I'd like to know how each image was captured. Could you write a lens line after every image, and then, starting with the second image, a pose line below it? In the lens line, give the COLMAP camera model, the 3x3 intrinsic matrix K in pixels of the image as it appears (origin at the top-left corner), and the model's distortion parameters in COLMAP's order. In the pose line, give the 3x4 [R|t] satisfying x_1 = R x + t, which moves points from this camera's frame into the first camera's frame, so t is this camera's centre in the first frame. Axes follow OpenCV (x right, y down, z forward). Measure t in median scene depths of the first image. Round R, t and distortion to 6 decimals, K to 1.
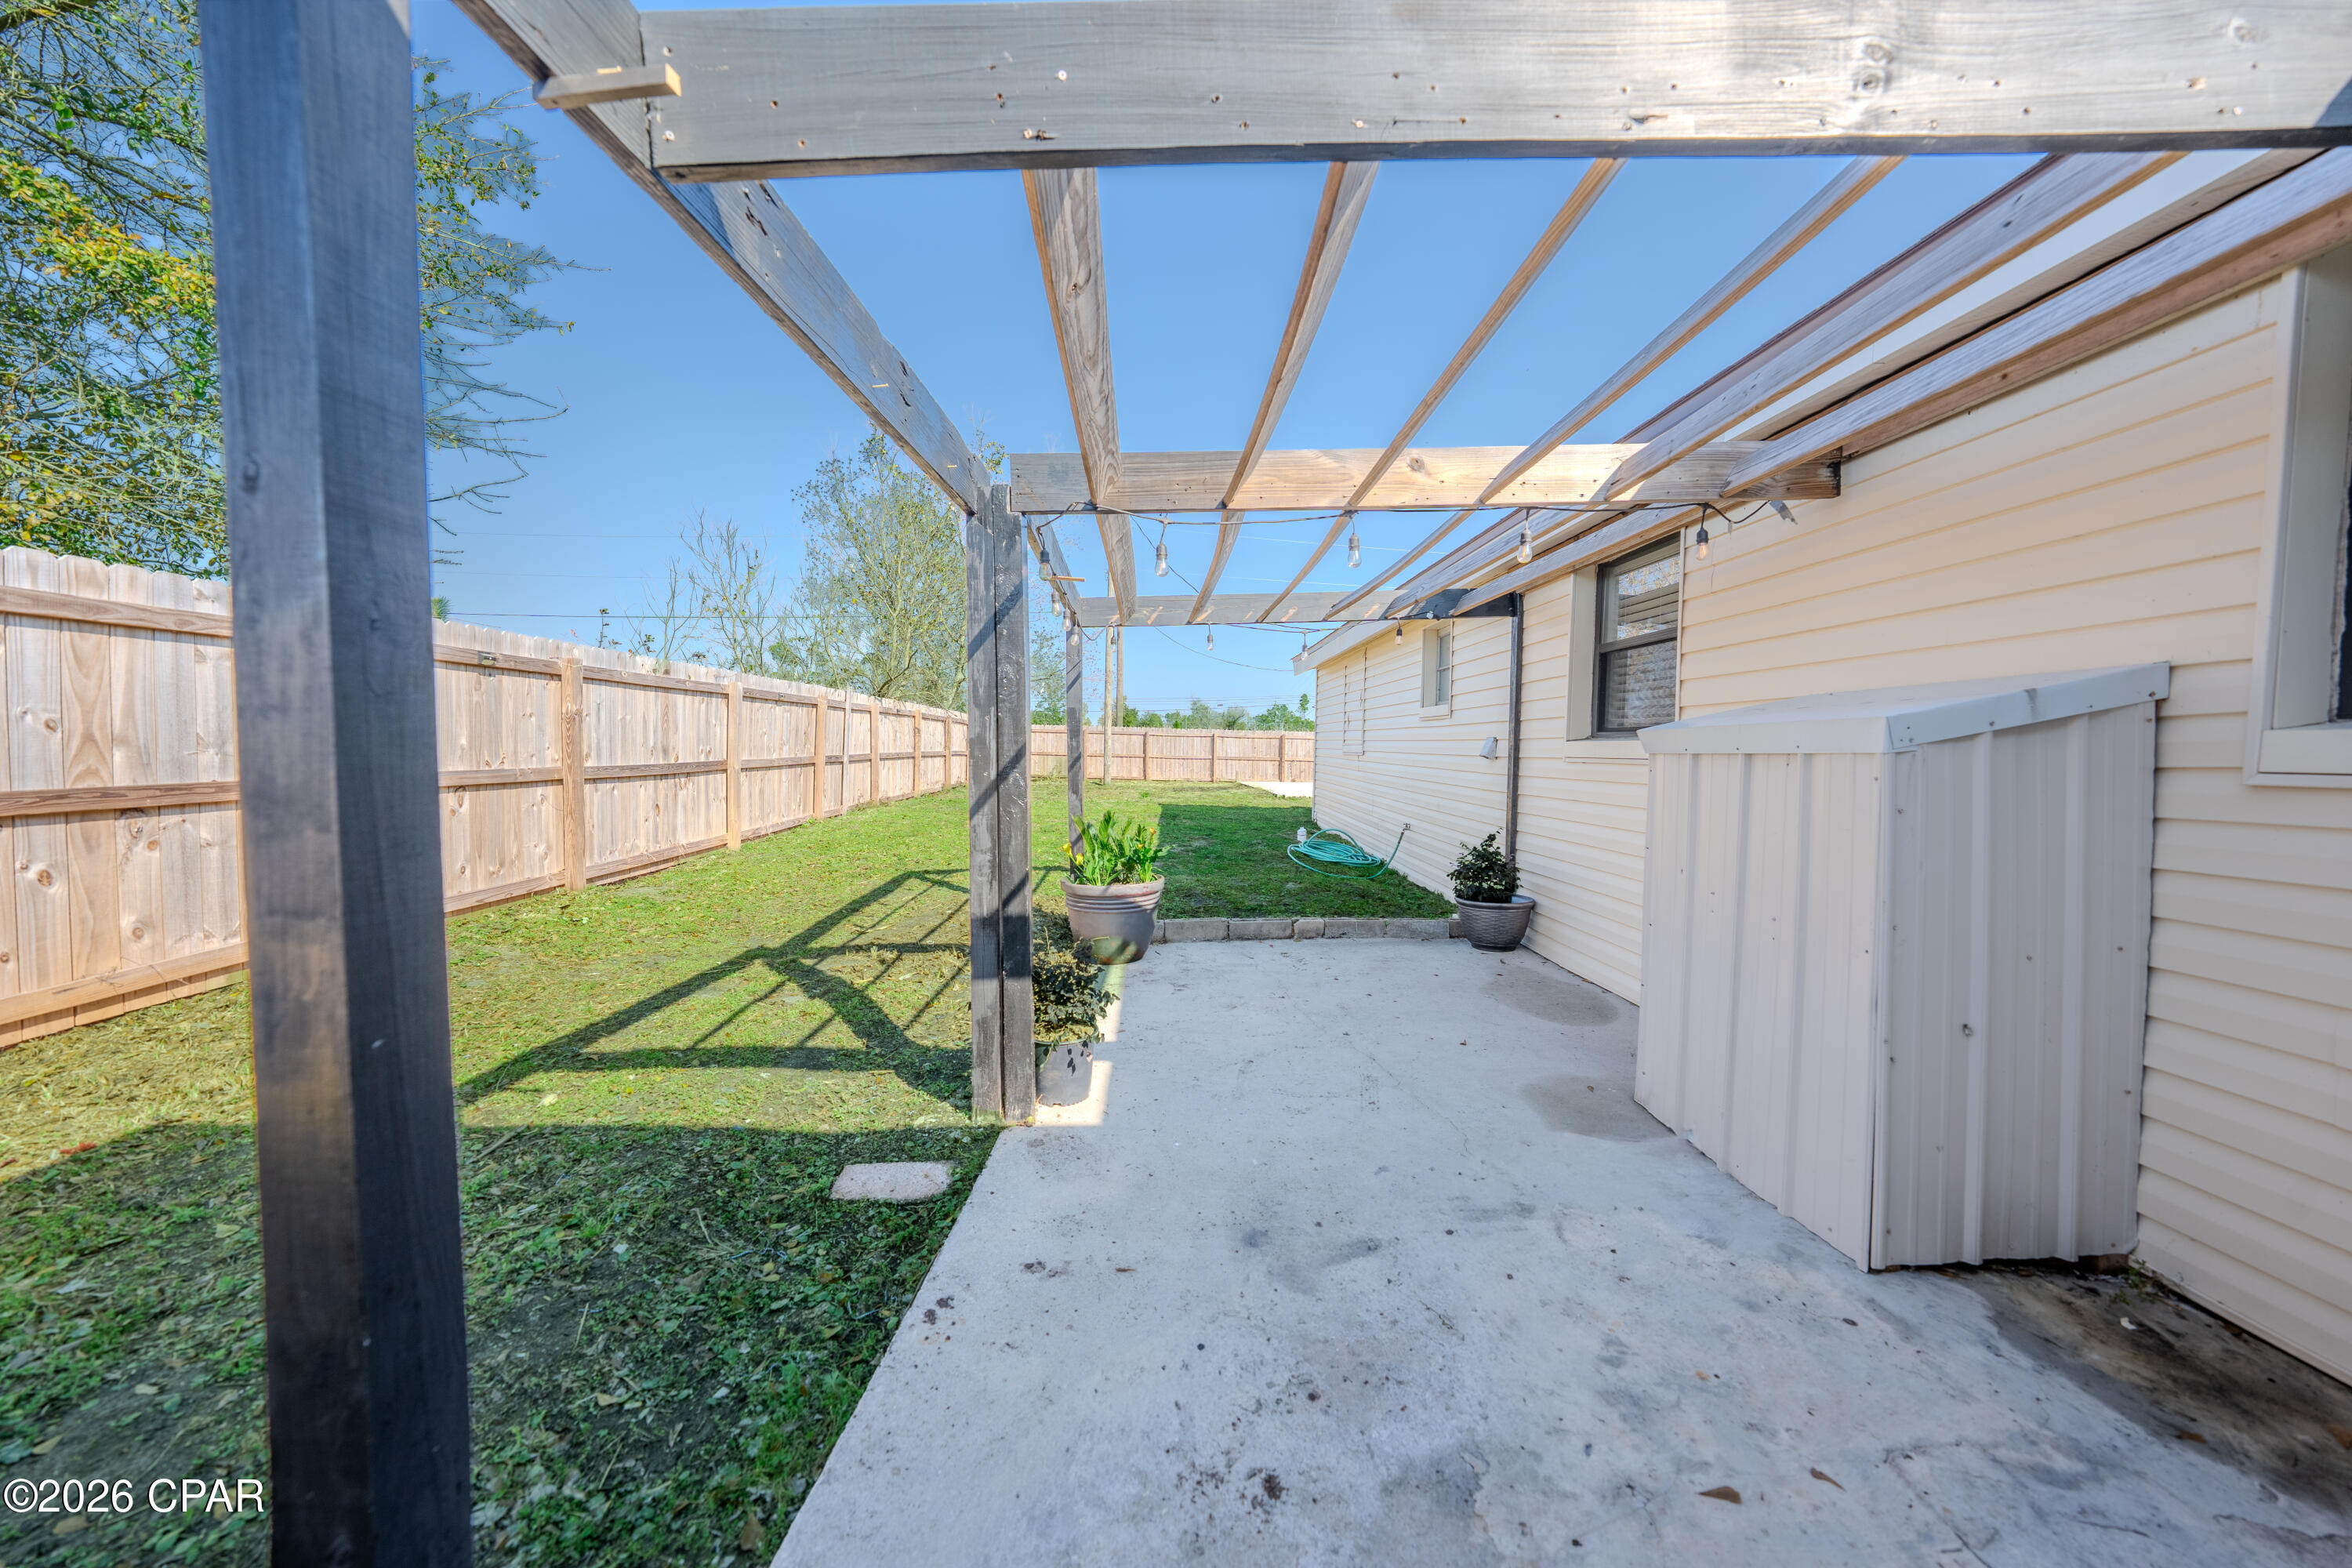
lens RADIAL K [[815.8, 0, 1179.1], [0, 815.8, 773.9], [0, 0, 1]] dist [-0.032331, 0.008577]
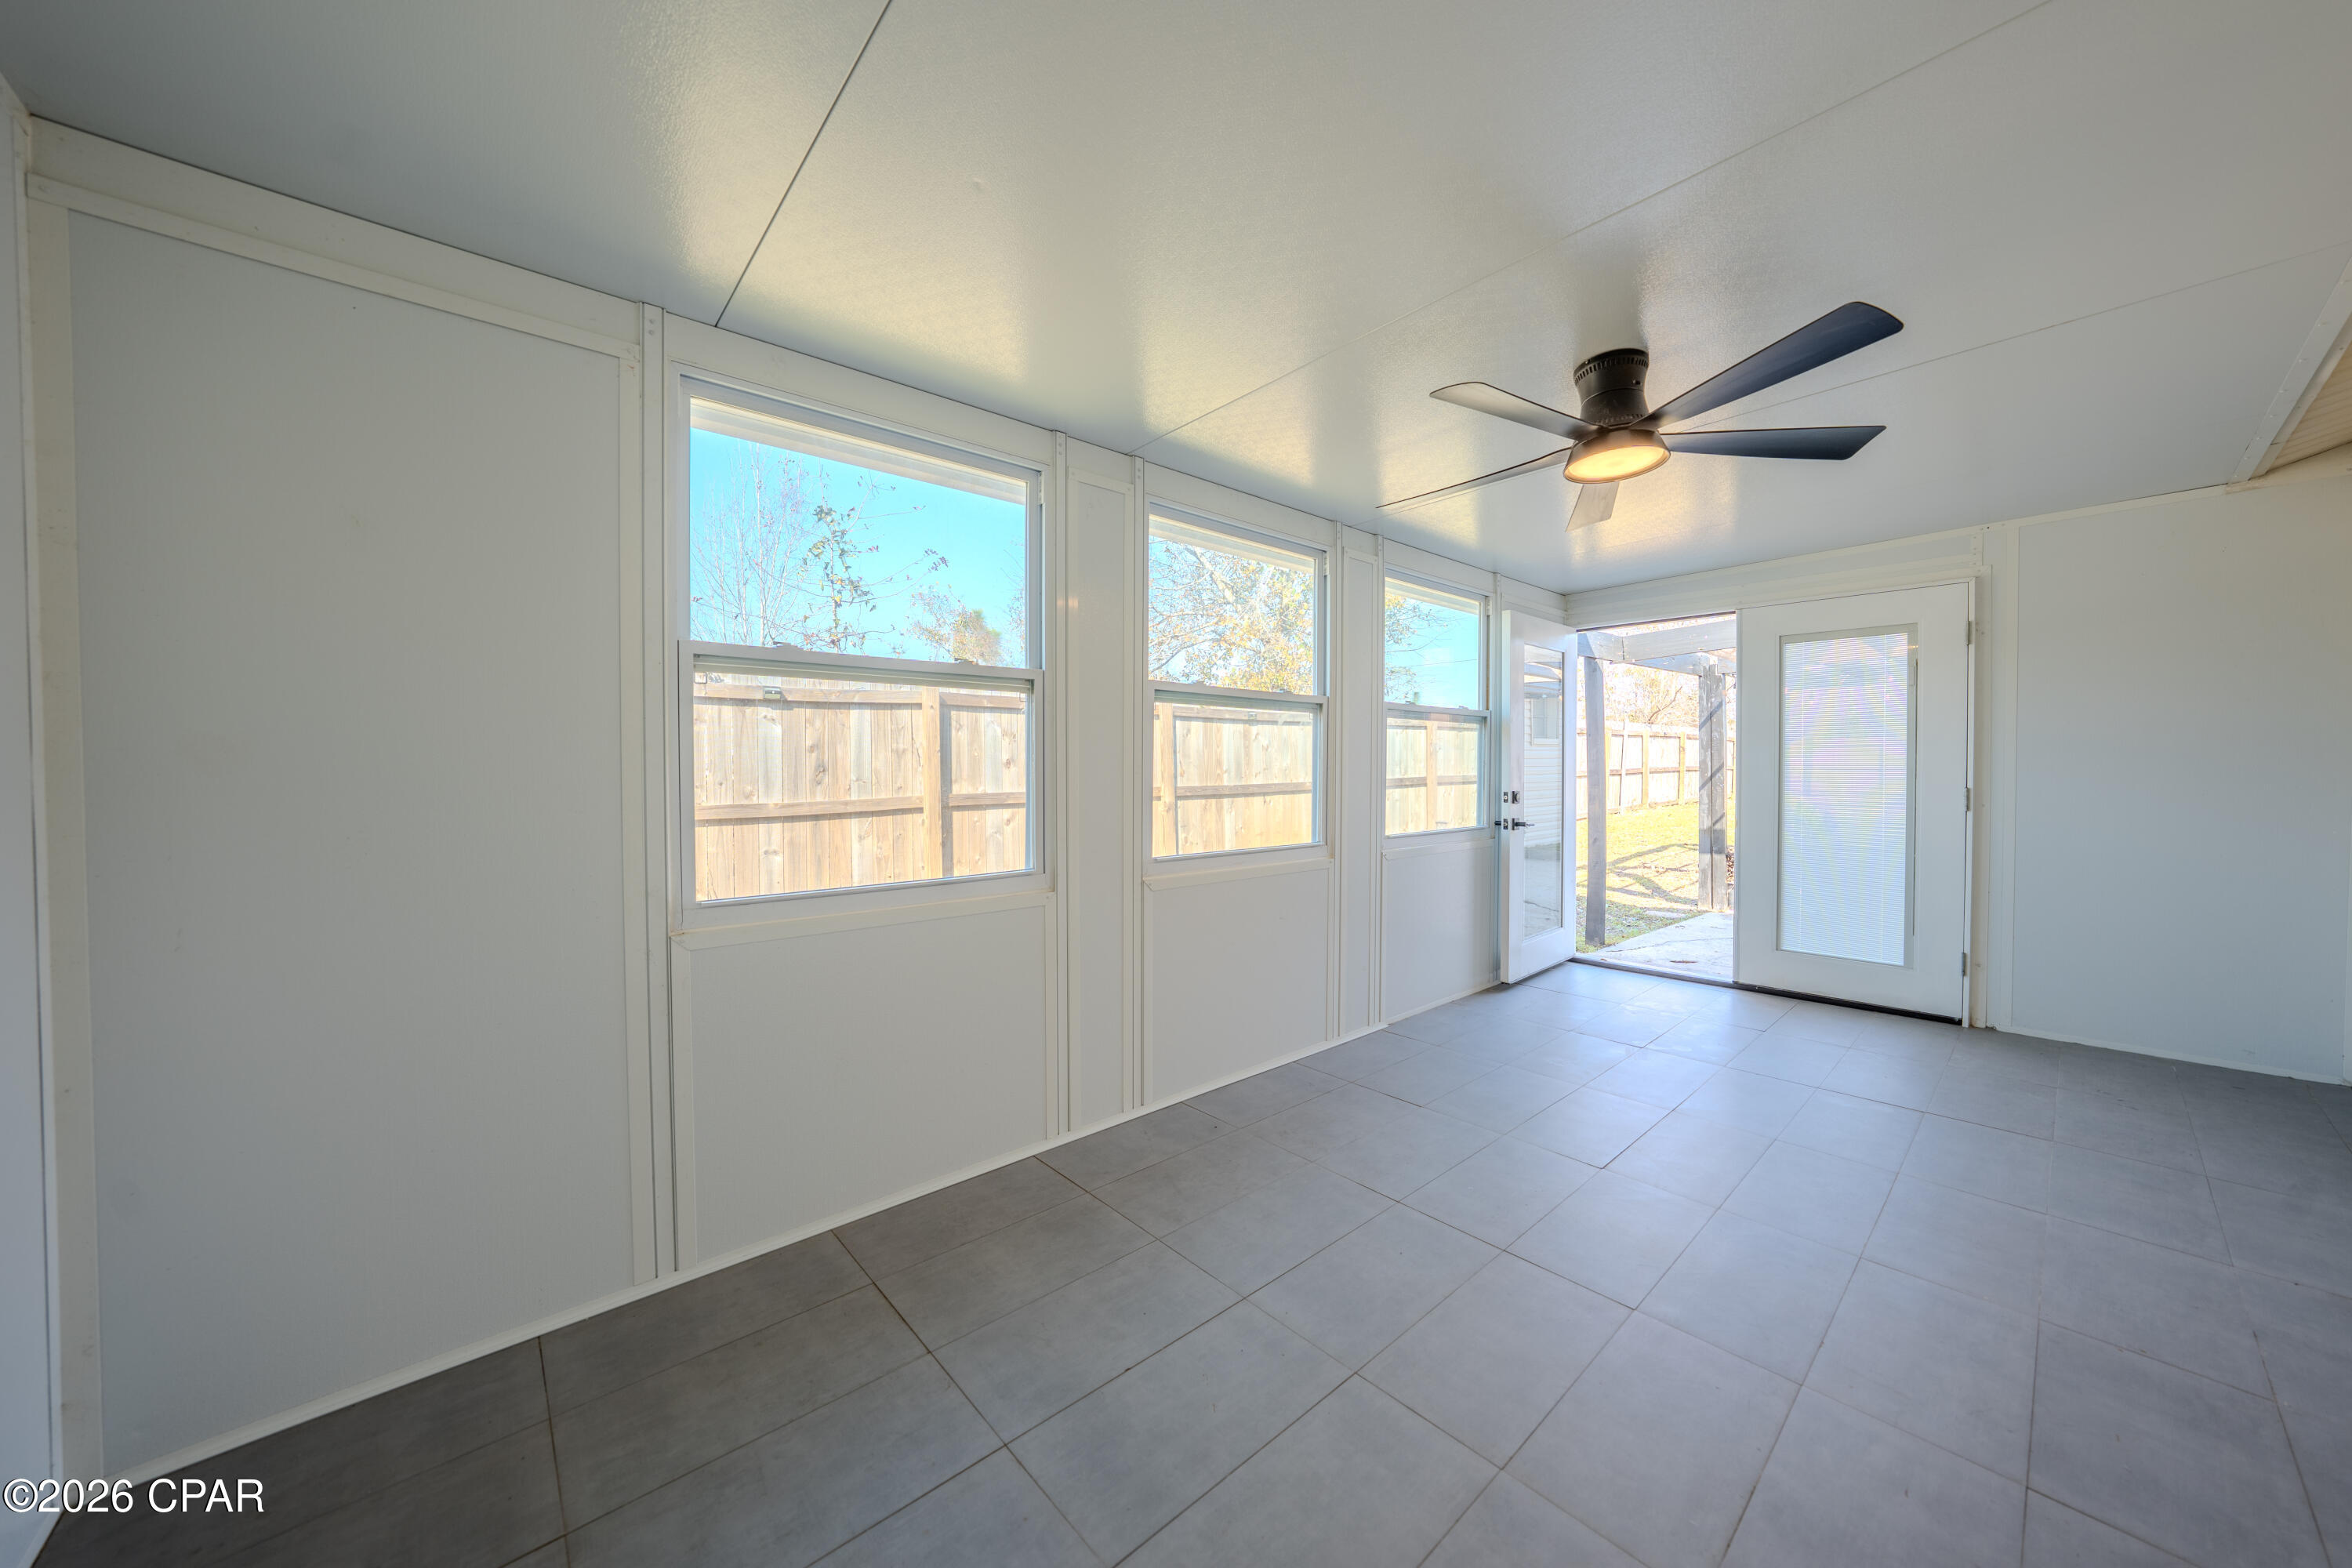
lens RADIAL K [[815.8, 0, 1179.1], [0, 815.8, 773.9], [0, 0, 1]] dist [-0.032331, 0.008577]
pose [[0.643690, 0.005246, -0.765268, 0.434205], [-0.019538, 0.999763, -0.009581, 0.037816], [0.765037, 0.021119, 0.643640, -1.302157]]
